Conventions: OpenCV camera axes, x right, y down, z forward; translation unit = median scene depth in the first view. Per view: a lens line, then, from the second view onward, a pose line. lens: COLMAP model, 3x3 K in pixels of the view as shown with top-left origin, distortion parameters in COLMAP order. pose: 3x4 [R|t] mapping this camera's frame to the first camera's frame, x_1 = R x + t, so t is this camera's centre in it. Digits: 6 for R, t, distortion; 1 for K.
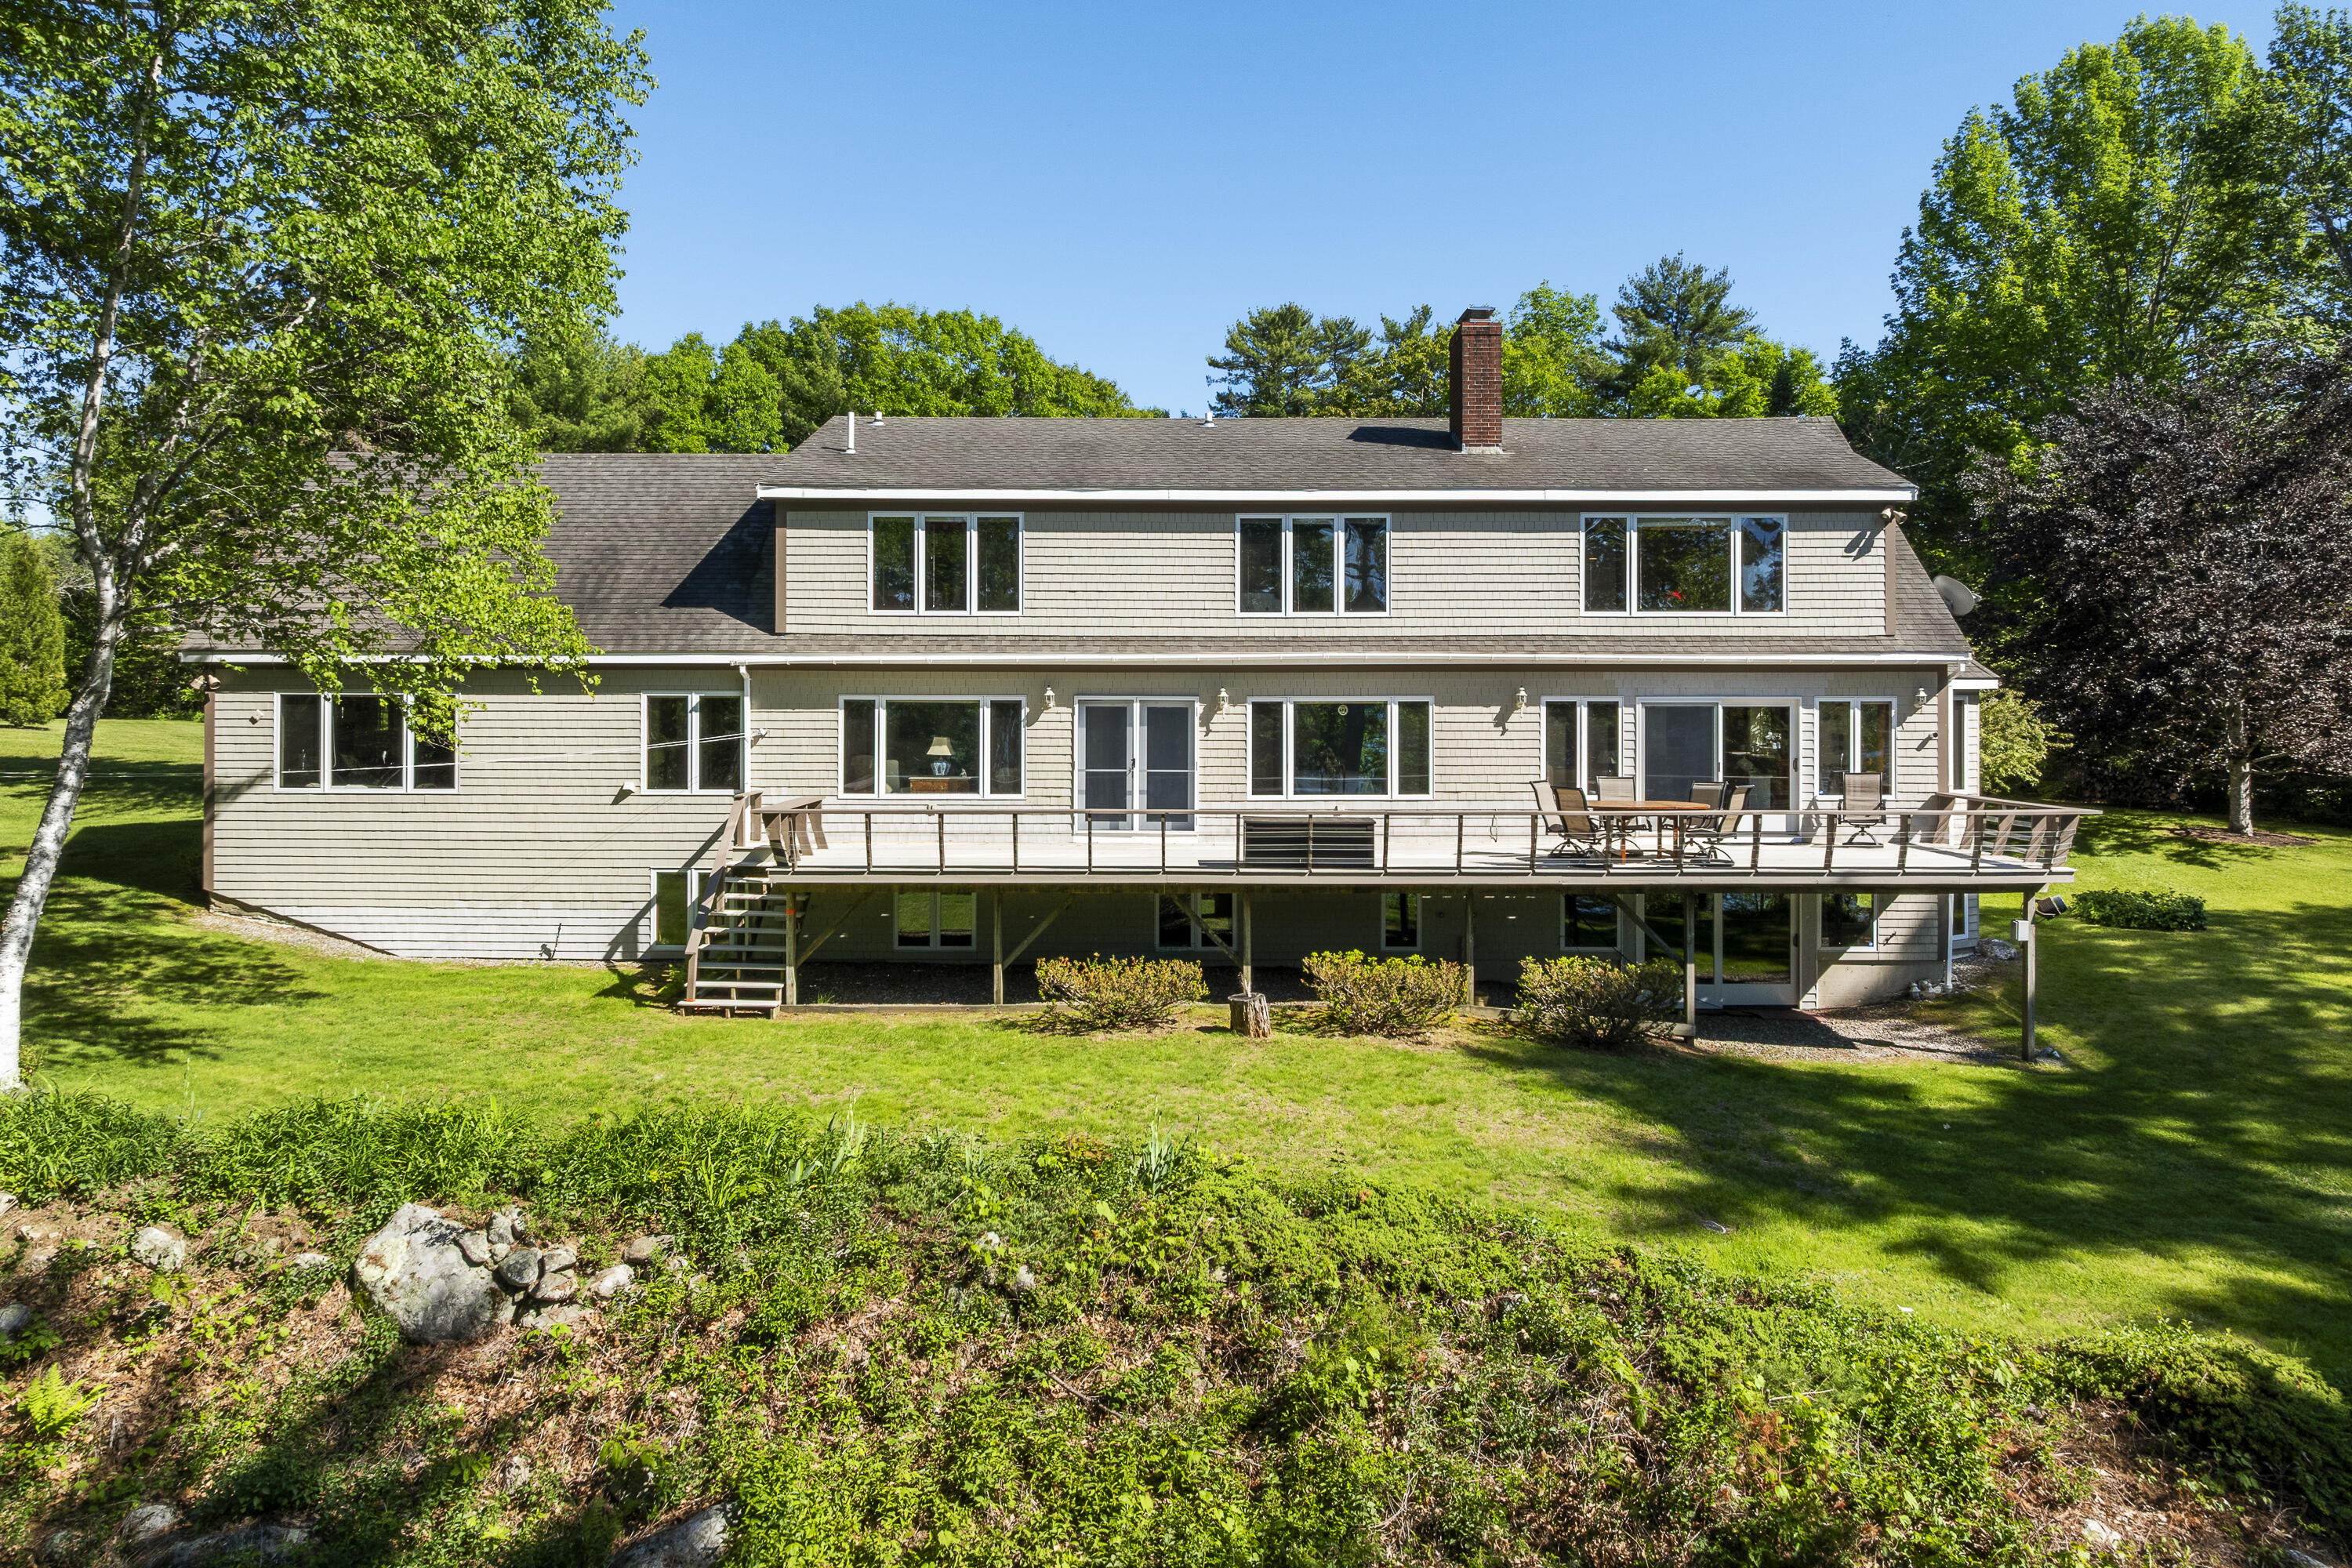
lens RADIAL K [[1614.2, 0, 1190.5], [0, 1614.2, 685.4], [0, 0, 1]] dist [0.000525, -0.008291]
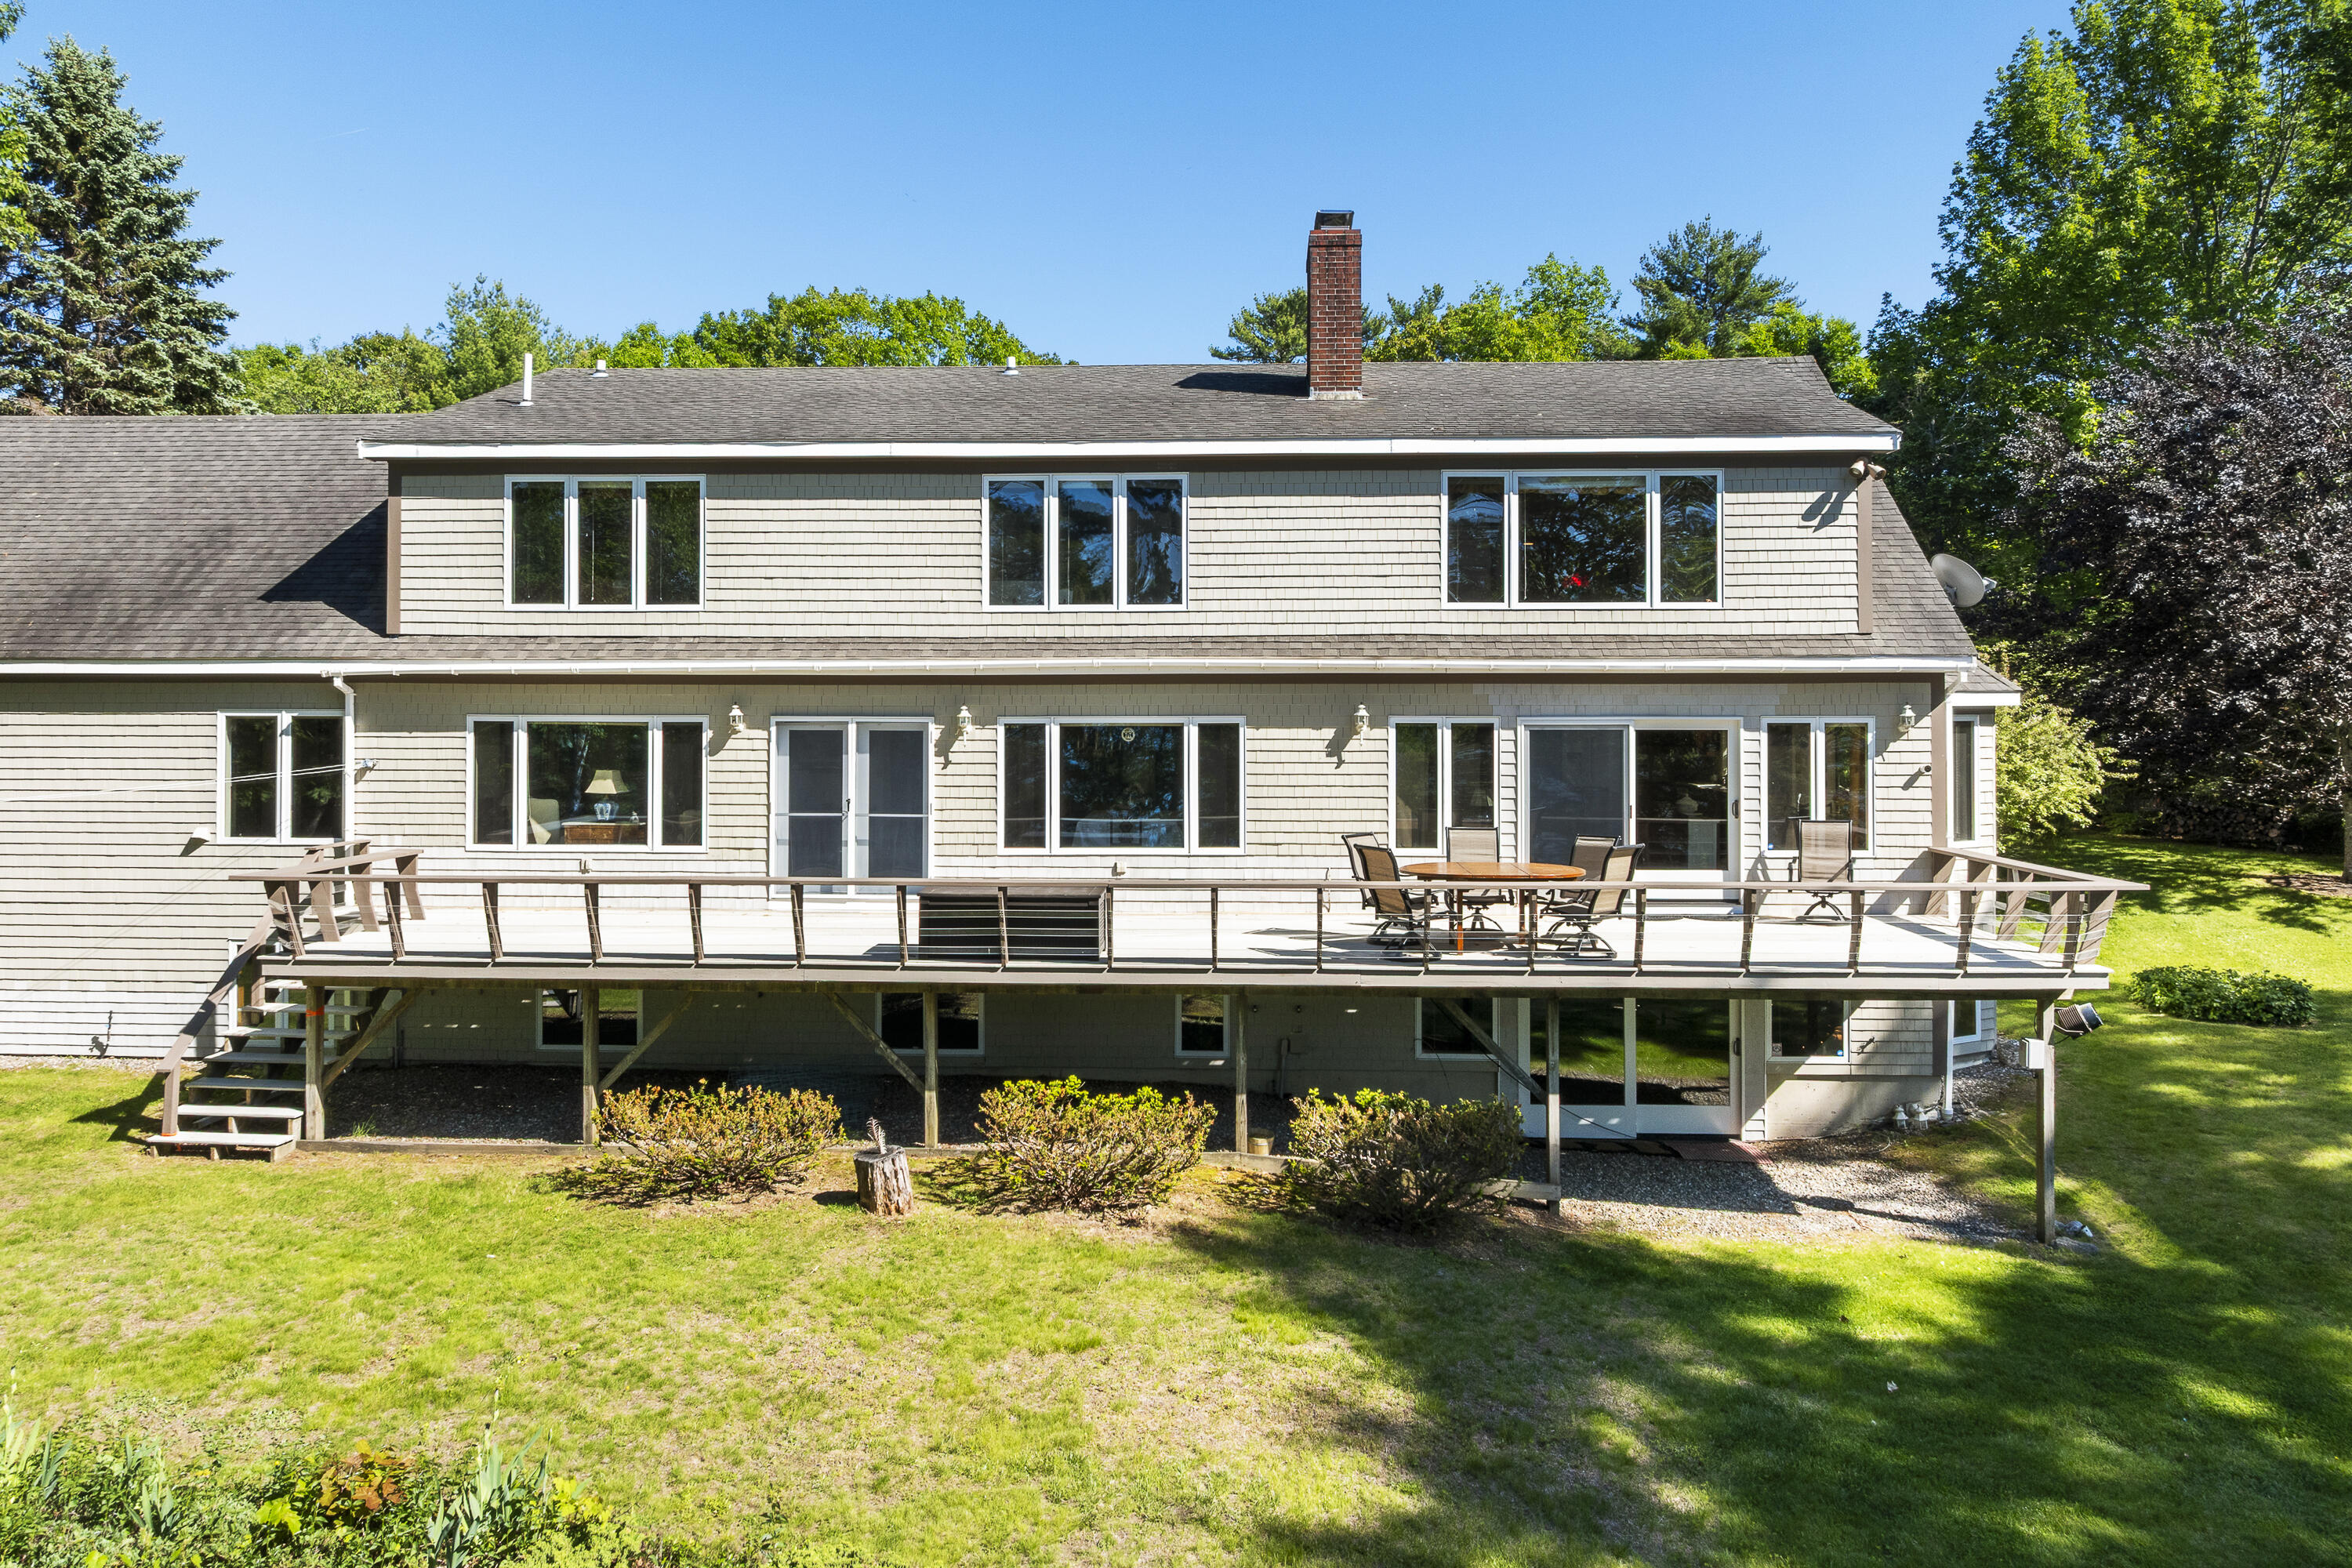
lens RADIAL K [[1632.0, 0, 1181.8], [0, 1632.0, 687.2], [0, 0, 1]] dist [0.000836, 0.001585]
pose [[0.998970, -0.001070, -0.045360, 0.155577], [0.000768, 0.999977, -0.006680, -0.001740], [0.045366, 0.006638, 0.998948, 0.241027]]
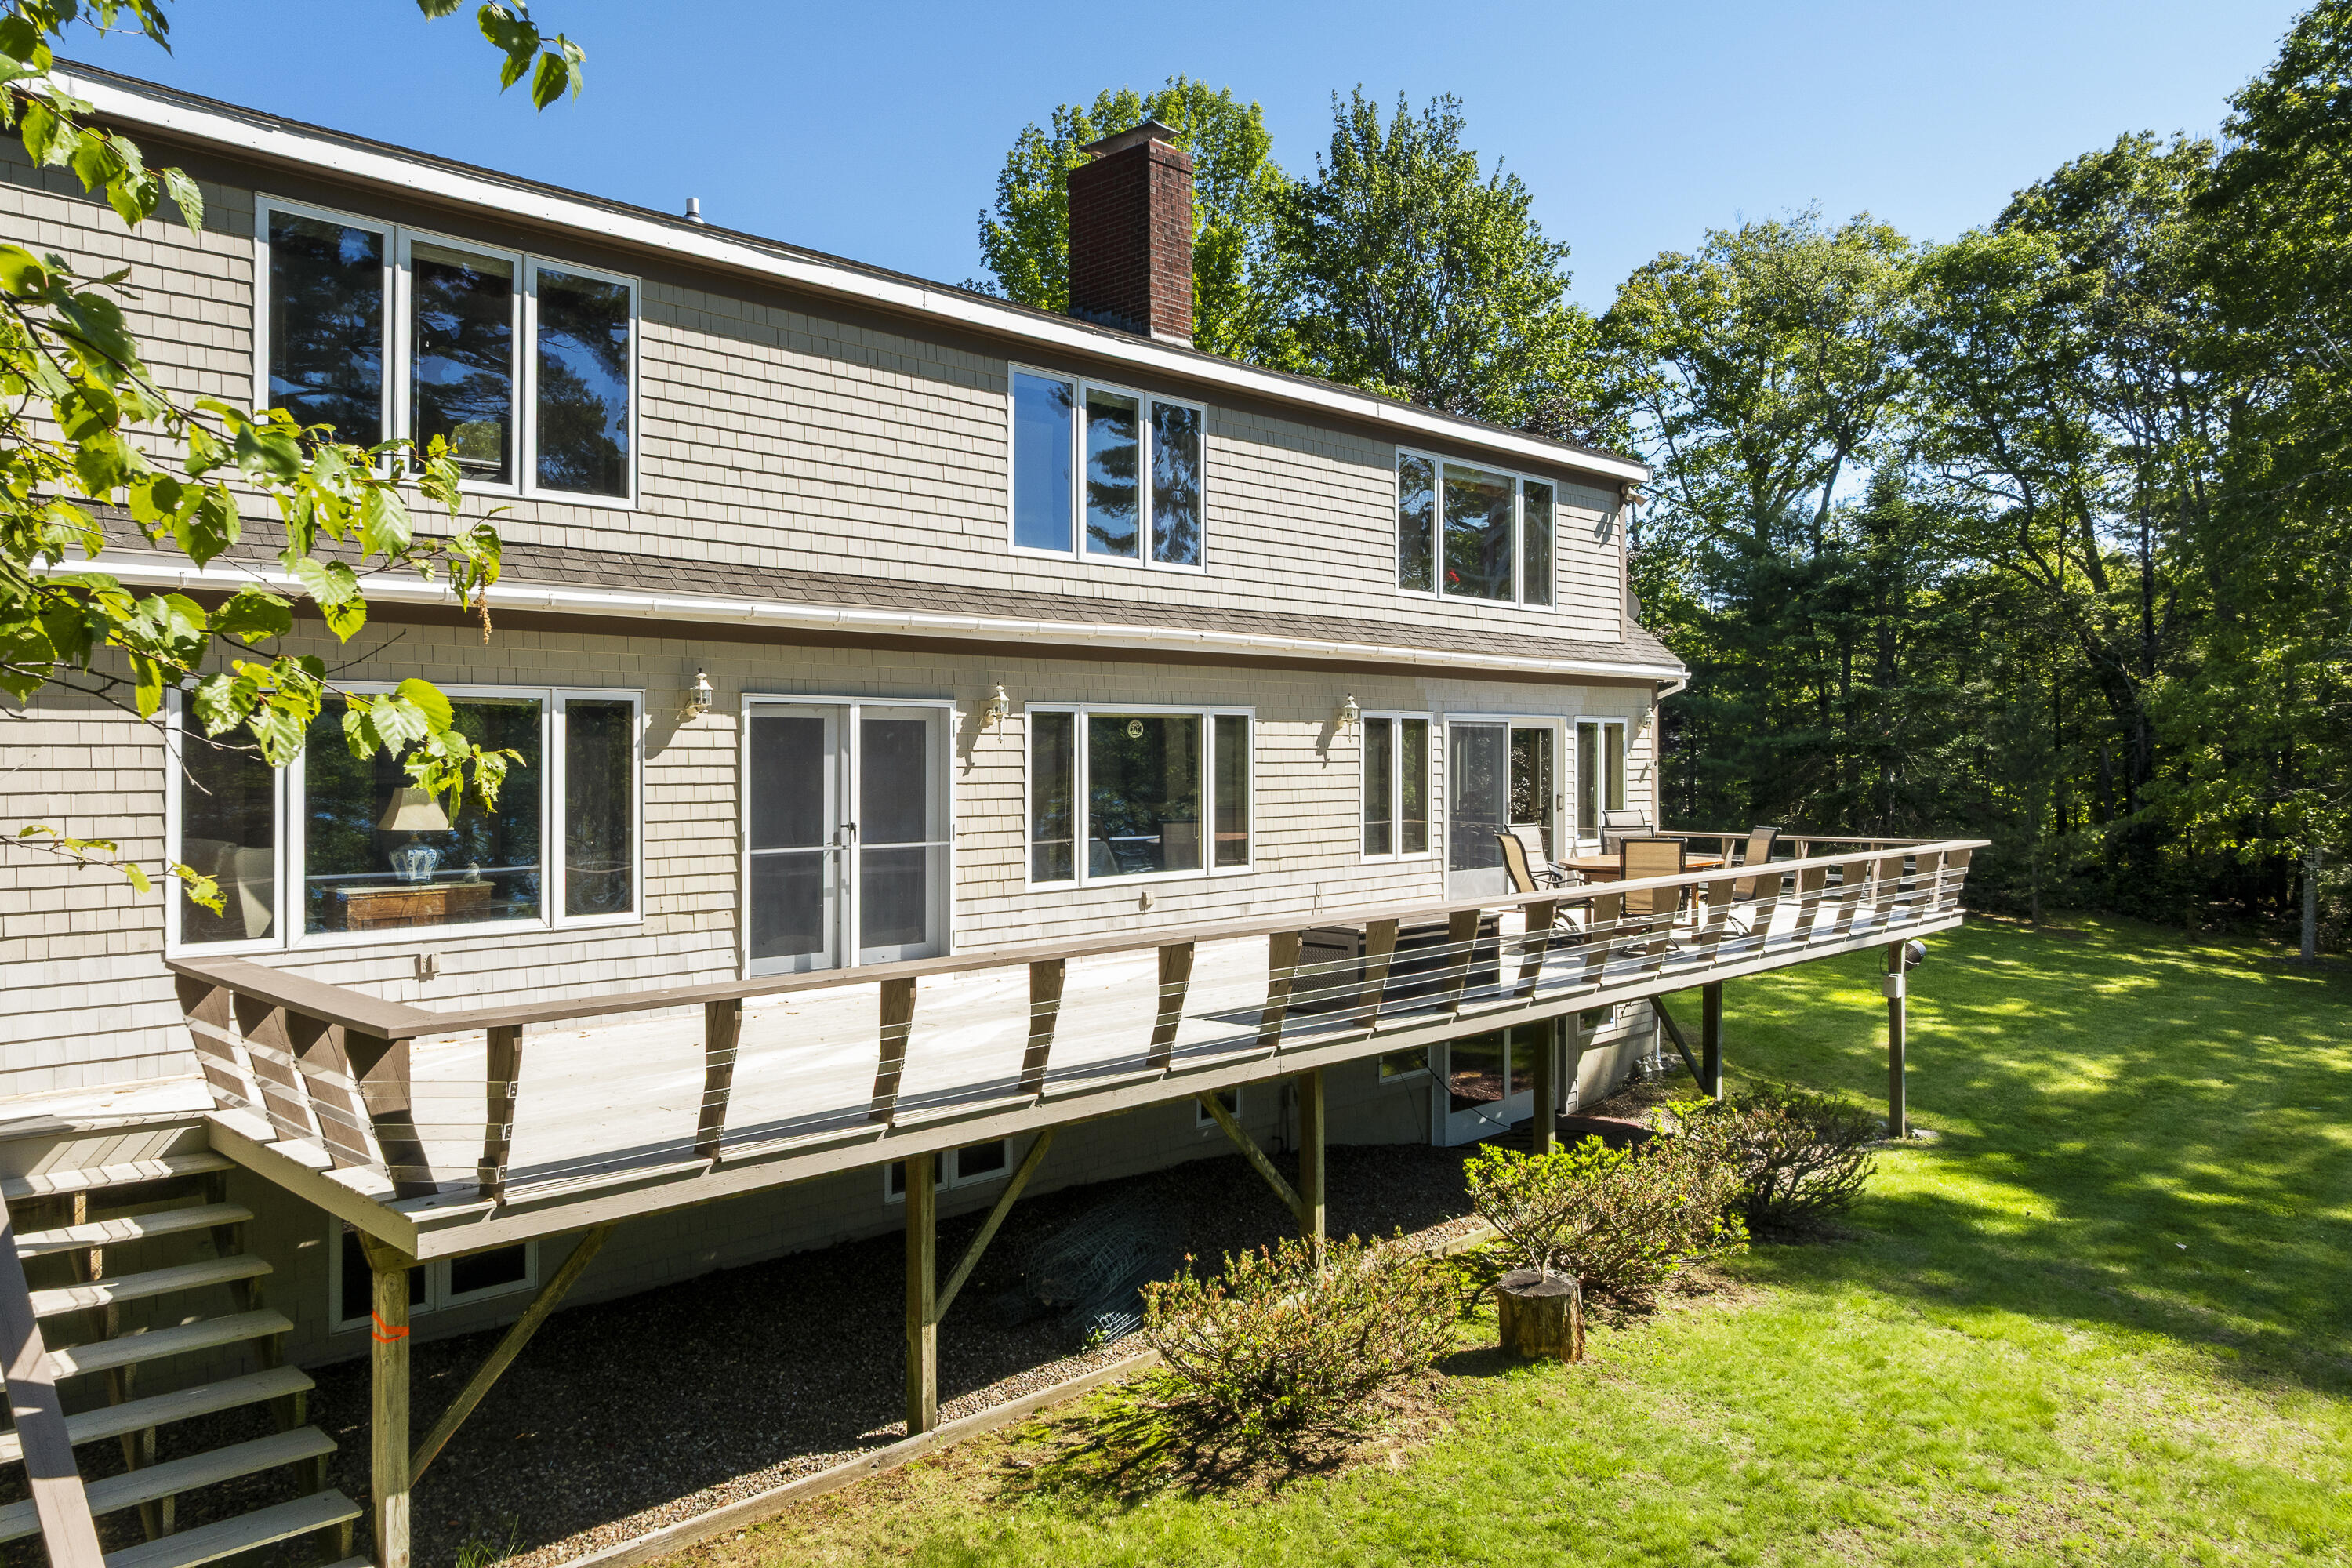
lens RADIAL K [[1631.5, 0, 1187.3], [0, 1631.5, 738.9], [0, 0, 1]] dist [0.000356, -0.000082]
pose [[0.700620, 0.003314, 0.713527, -0.318208], [-0.001910, 0.999994, -0.002769, 0.020881], [-0.713532, 0.000577, 0.700622, 0.575064]]
